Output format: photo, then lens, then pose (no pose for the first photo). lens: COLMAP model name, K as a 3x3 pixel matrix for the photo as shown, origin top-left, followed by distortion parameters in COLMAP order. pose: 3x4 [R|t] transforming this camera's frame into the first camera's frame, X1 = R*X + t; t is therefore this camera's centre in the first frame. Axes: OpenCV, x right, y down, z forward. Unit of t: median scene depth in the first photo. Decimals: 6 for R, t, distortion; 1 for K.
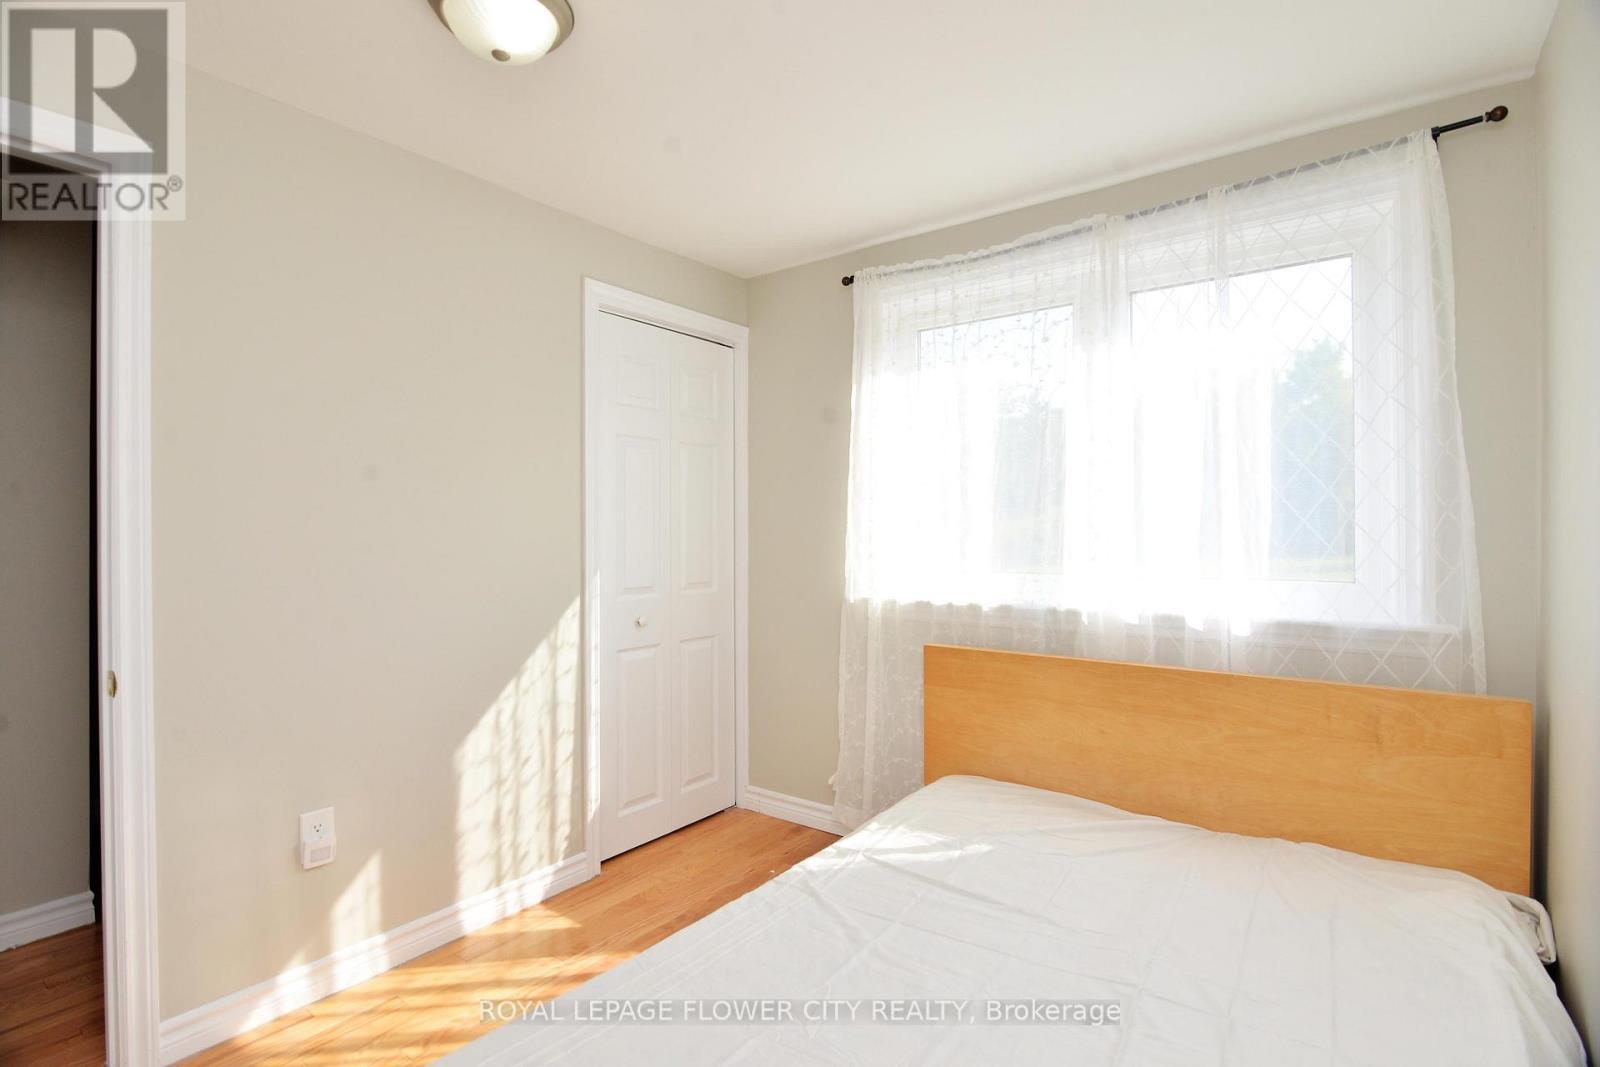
lens RADIAL K [[710.0, 0, 800.4], [0, 710.0, 571.2], [0, 0, 1]] dist [0.000259, 0.000353]
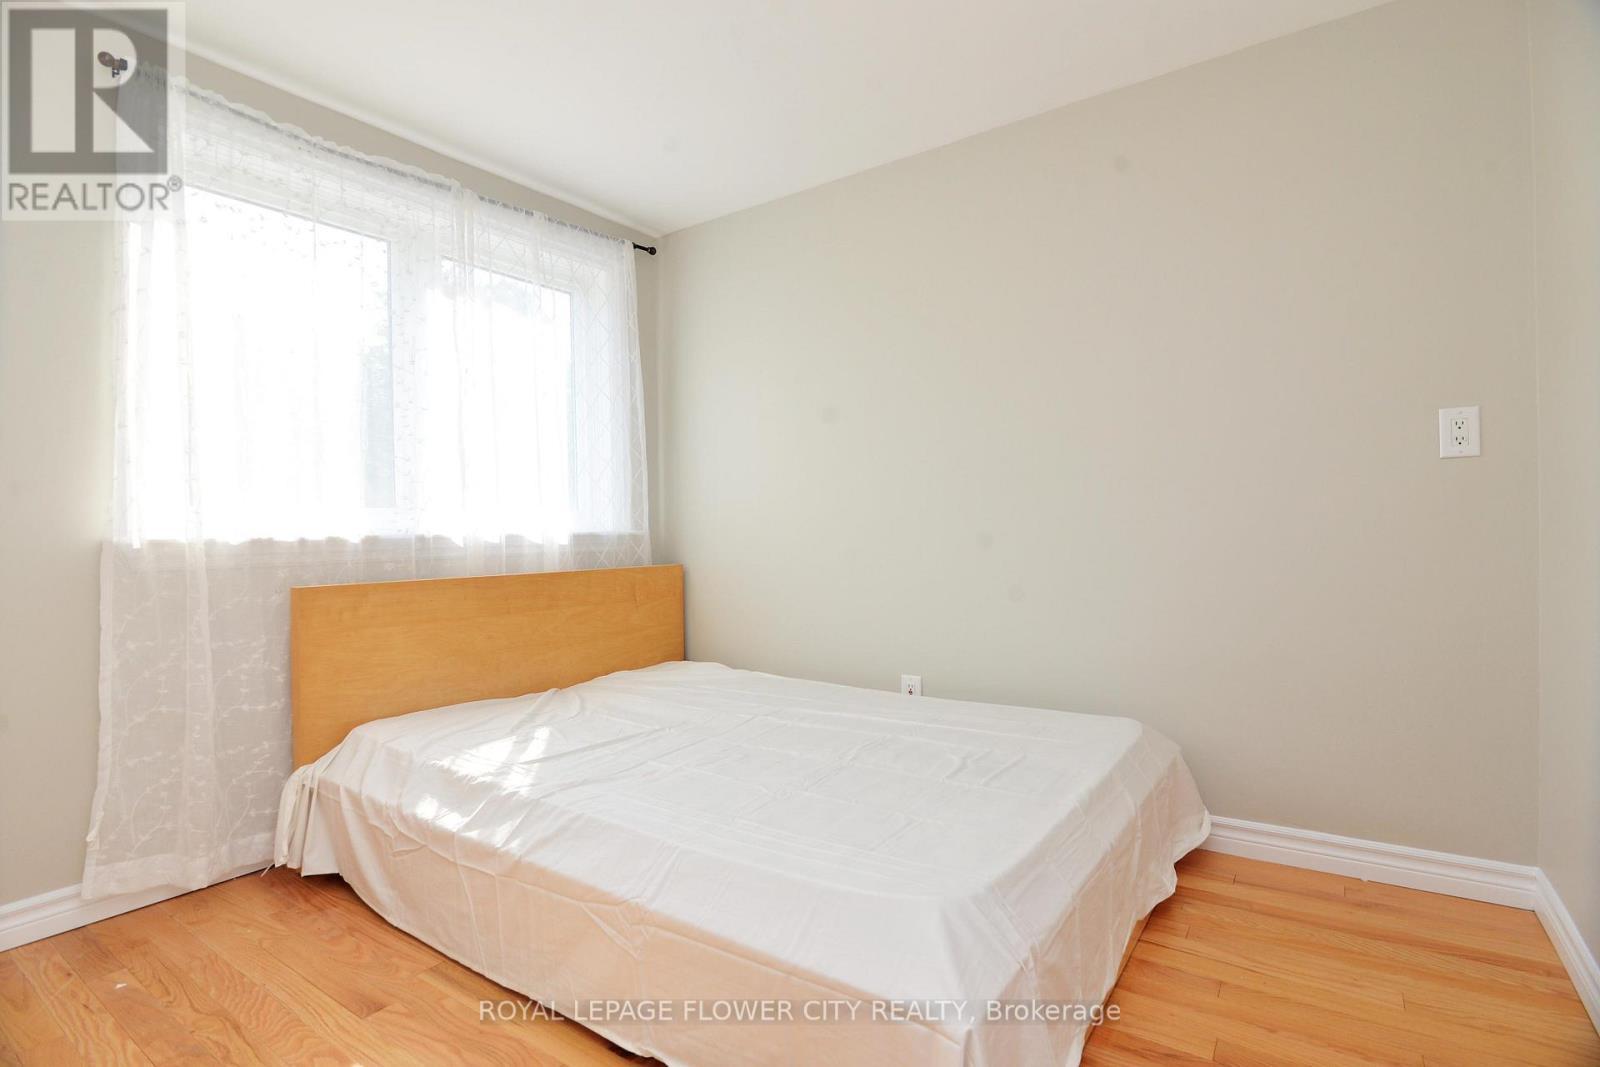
lens RADIAL K [[786.7, 0, 800.0], [0, 786.7, 533.5], [0, 0, 1]] dist [-0.001635, -0.000372]
pose [[0.031081, -0.020983, 0.999297, -0.763381], [0.043711, 0.998852, 0.019614, 0.050600], [-0.998561, 0.043070, 0.031963, 0.413104]]
